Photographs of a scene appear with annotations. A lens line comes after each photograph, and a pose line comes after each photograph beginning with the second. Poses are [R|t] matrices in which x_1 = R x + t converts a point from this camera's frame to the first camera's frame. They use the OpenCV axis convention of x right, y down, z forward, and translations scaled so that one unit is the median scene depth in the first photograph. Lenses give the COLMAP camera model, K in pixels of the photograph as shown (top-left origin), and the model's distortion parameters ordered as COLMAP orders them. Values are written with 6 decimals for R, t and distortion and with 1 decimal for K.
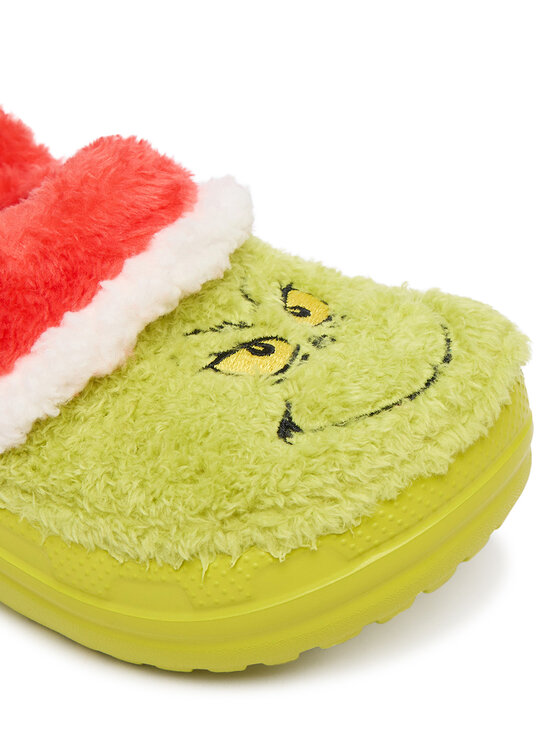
lens RADIAL K [[1274.4, 0, 280.0], [0, 1274.4, 373.0], [0, 0, 1]] dist [0.029294, 0.052806]
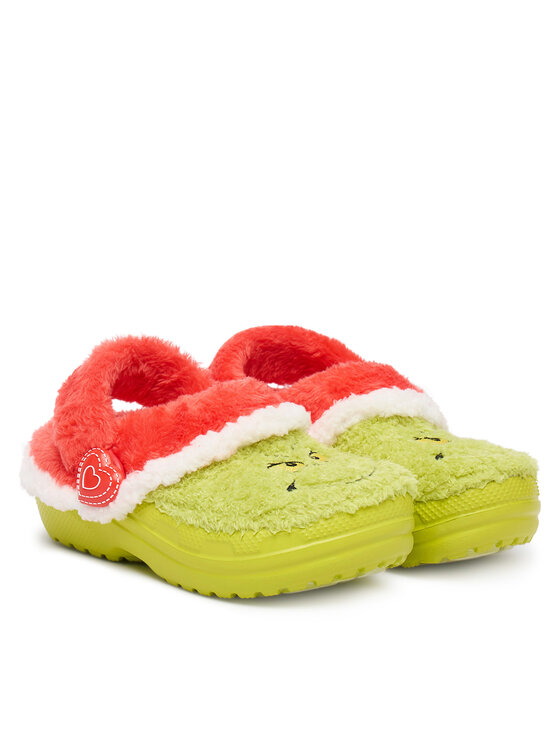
lens RADIAL K [[2193.8, 0, 280.0], [0, 2193.8, 373.0], [0, 0, 1]] dist [-0.024309, -0.110548]
pose [[0.966243, 0.123905, -0.225881, 0.840062], [-0.197726, 0.918716, -0.341854, 1.188772], [0.165164, 0.374977, 0.912202, -2.631625]]
